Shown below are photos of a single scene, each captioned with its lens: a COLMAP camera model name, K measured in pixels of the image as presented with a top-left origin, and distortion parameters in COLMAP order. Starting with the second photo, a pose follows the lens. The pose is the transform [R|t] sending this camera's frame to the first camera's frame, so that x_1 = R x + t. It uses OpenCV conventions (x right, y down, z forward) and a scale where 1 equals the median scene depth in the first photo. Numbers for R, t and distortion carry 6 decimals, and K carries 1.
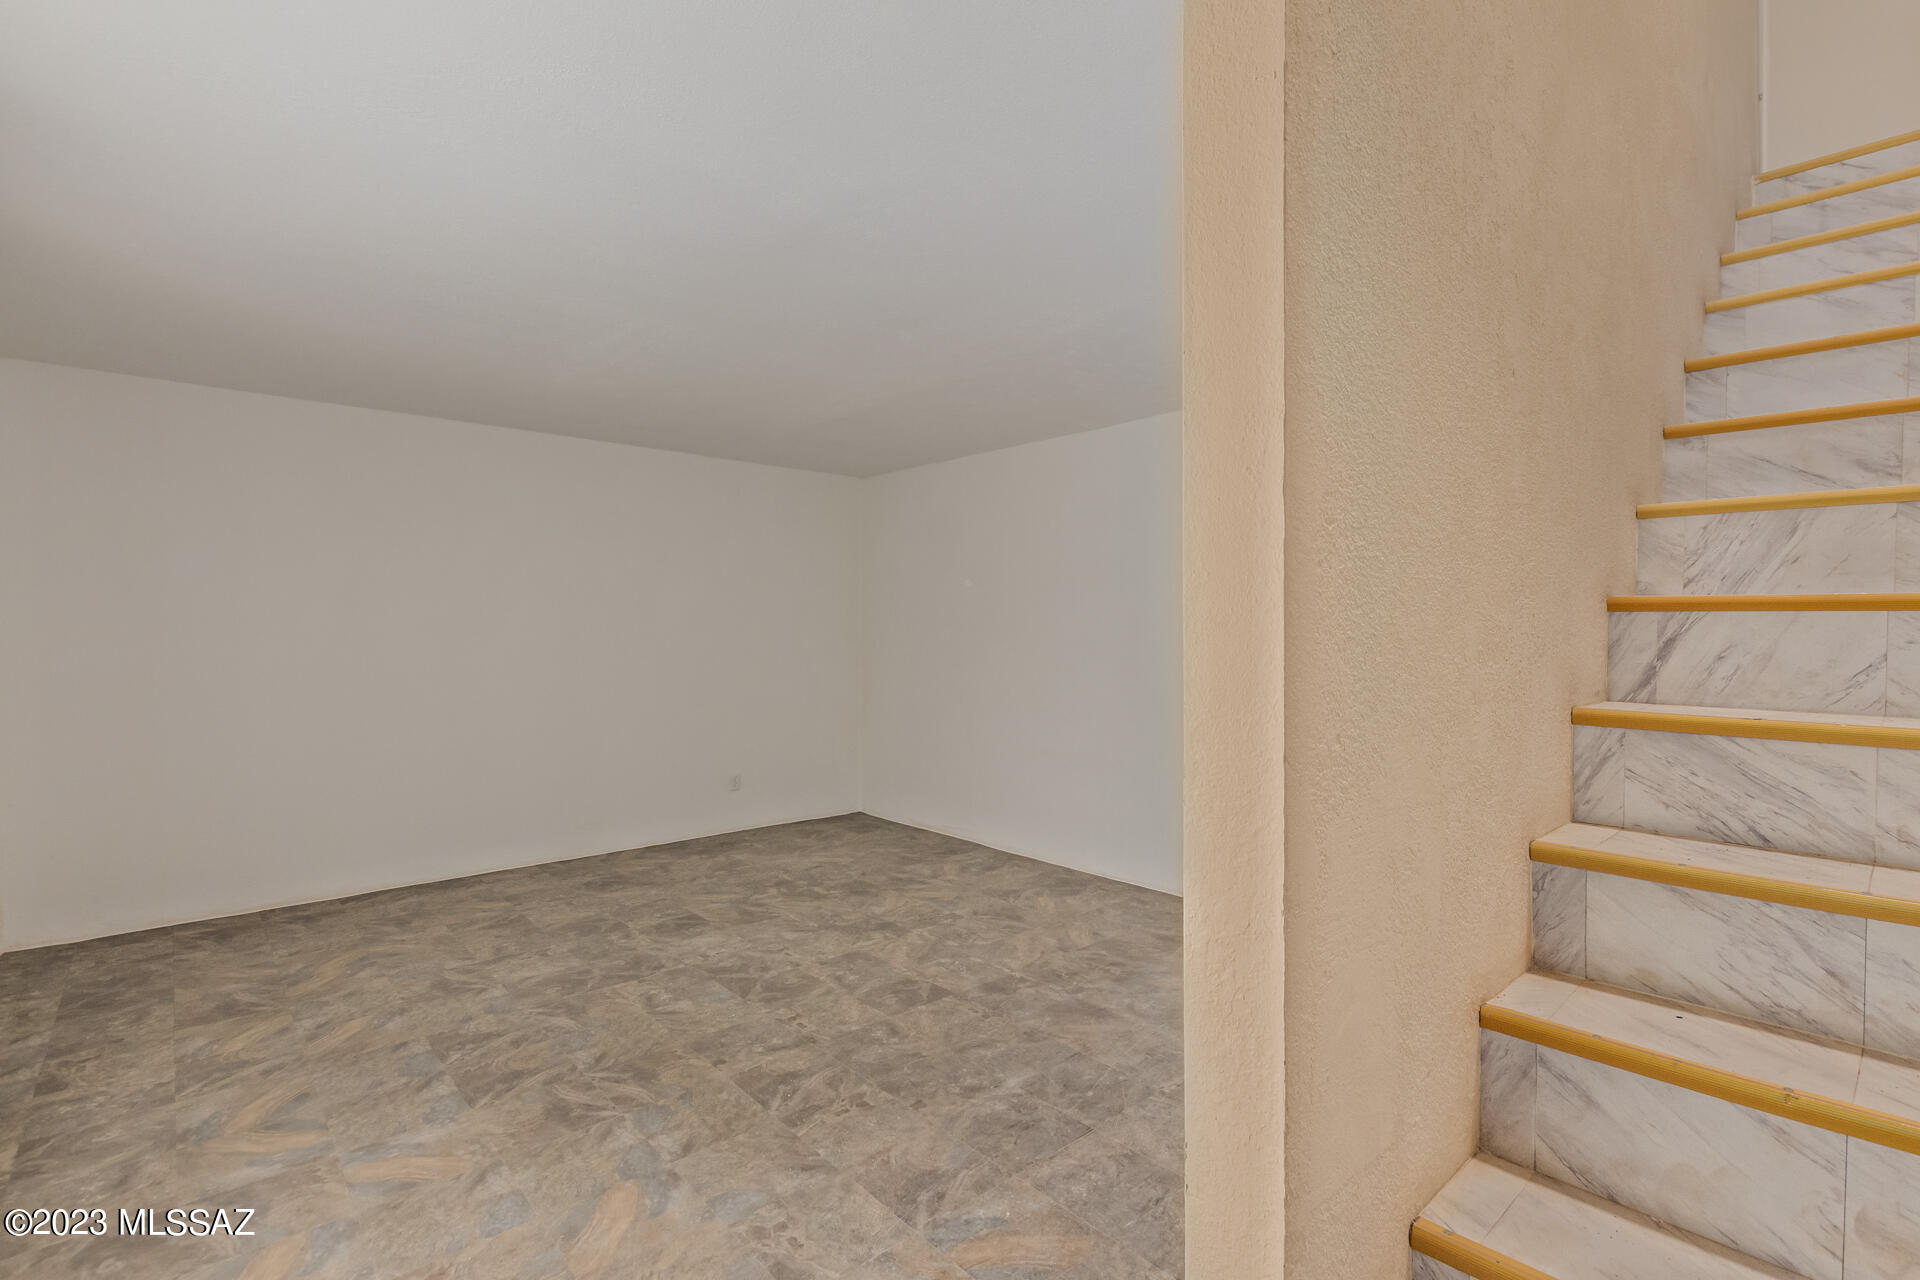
lens RADIAL K [[882.0, 0, 964.3], [0, 882.0, 636.4], [0, 0, 1]] dist [0.004815, -0.004207]
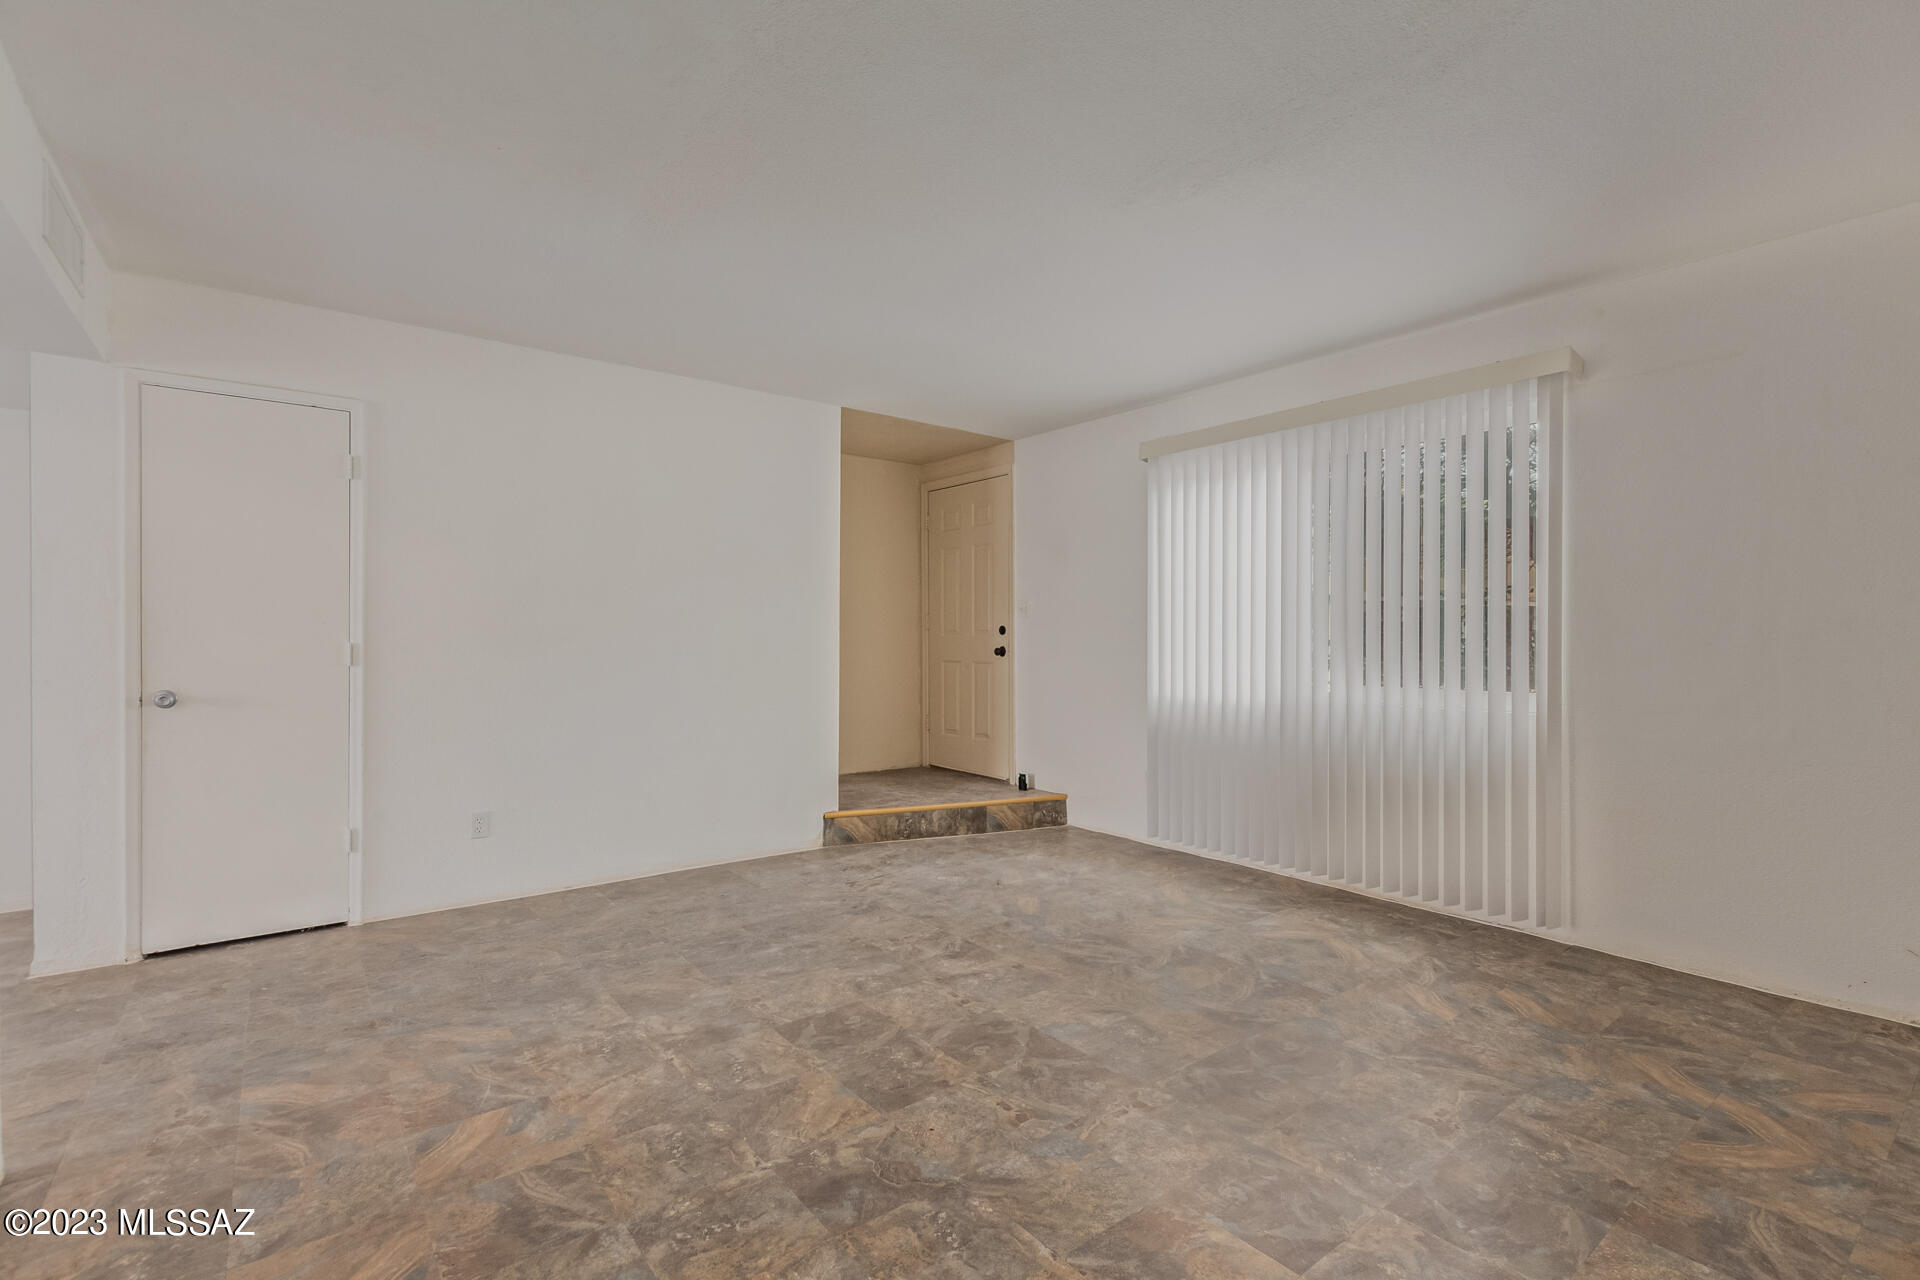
lens RADIAL K [[882.0, 0, 964.3], [0, 882.0, 636.4], [0, 0, 1]] dist [0.004815, -0.004207]
pose [[-0.997853, -0.001458, 0.065485, -0.234602], [-0.001288, 0.999996, 0.002639, 0.045831], [-0.065488, 0.002549, -0.997850, 1.774276]]
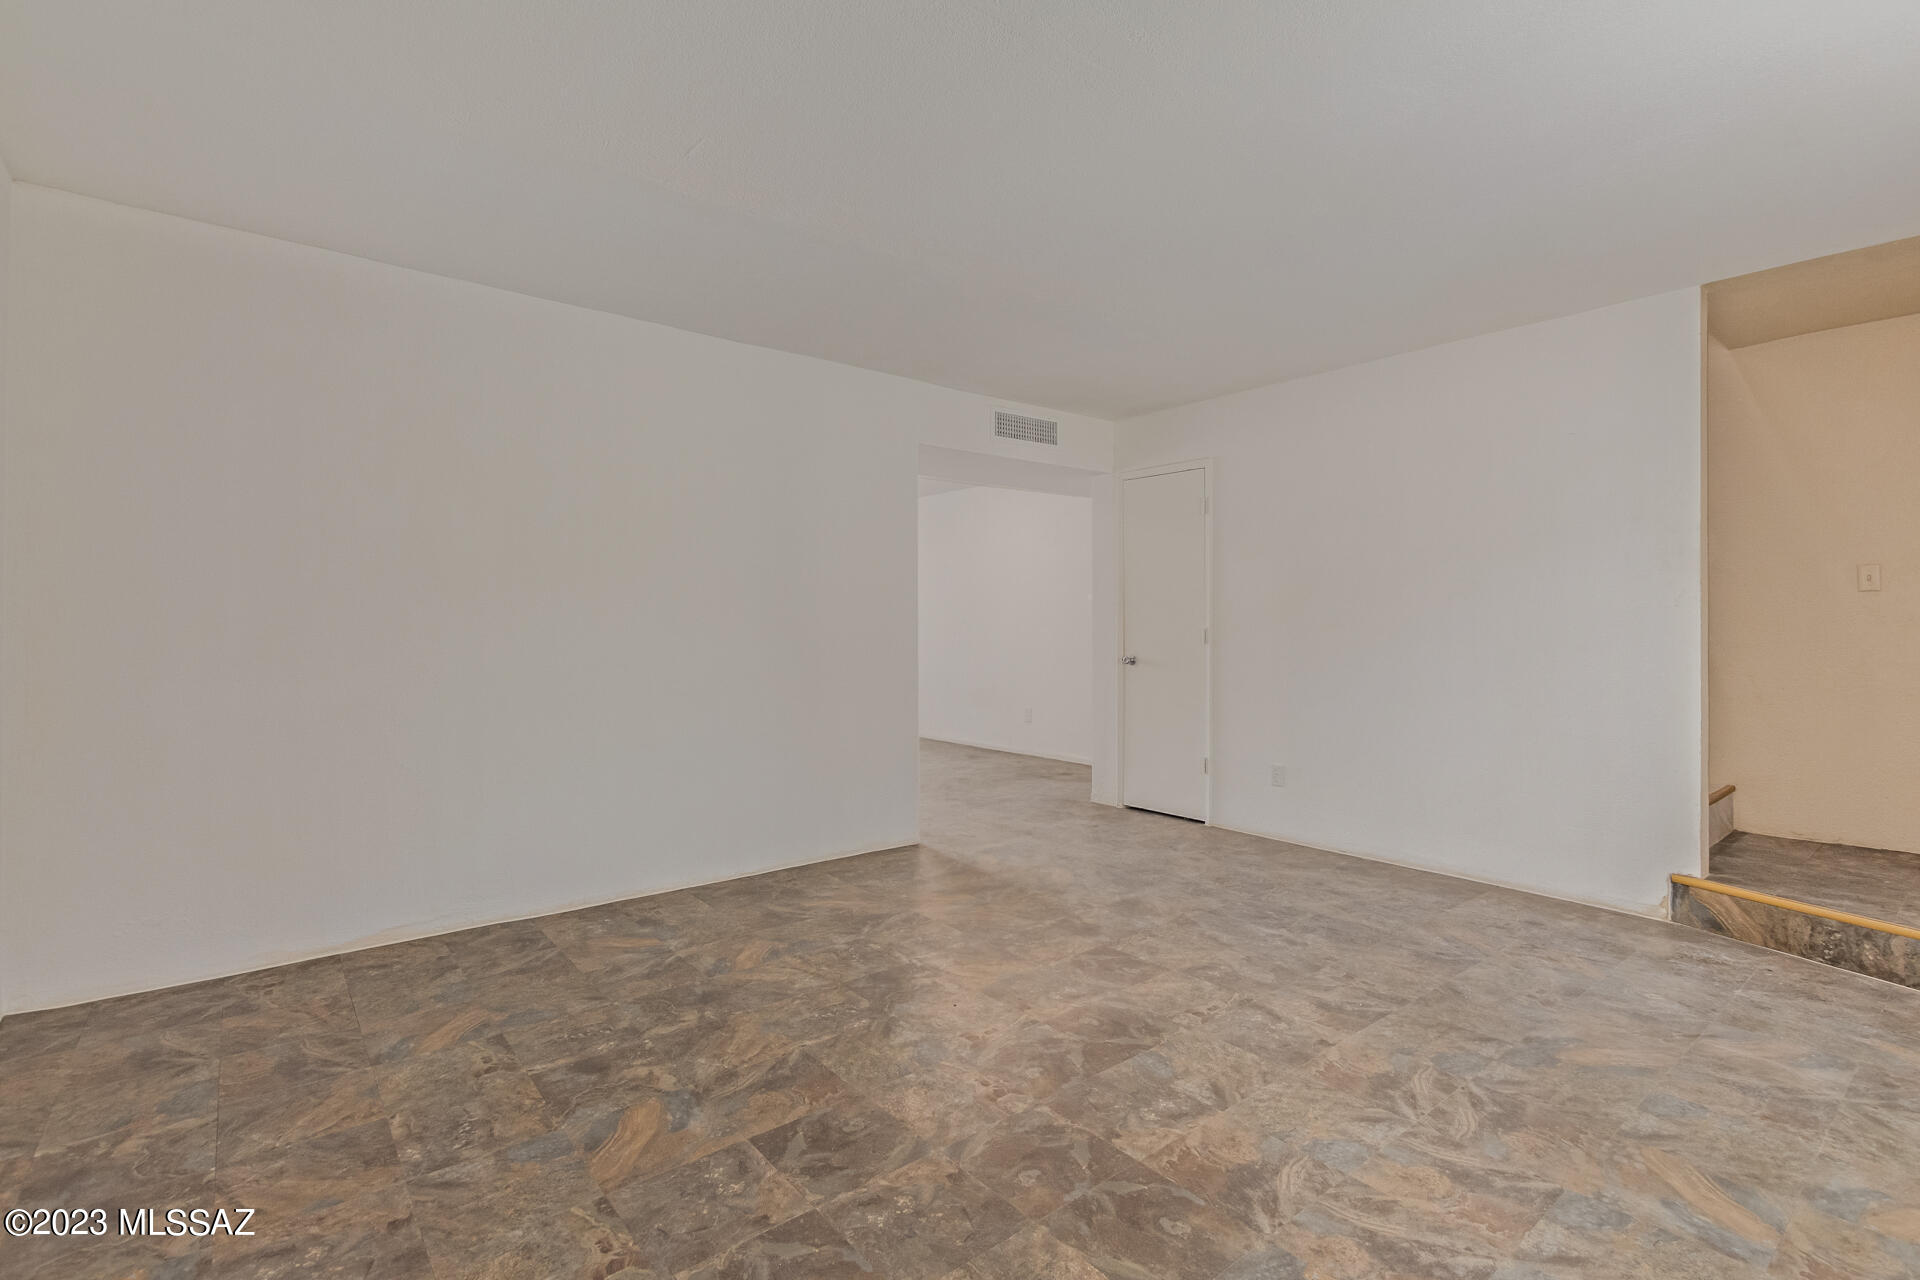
lens RADIAL K [[882.0, 0, 964.3], [0, 882.0, 636.4], [0, 0, 1]] dist [0.004815, -0.004207]
pose [[0.051068, -0.014055, 0.998596, -0.981900], [0.005136, 0.999891, 0.013811, 0.047573], [-0.998682, 0.004424, 0.051135, 1.094009]]
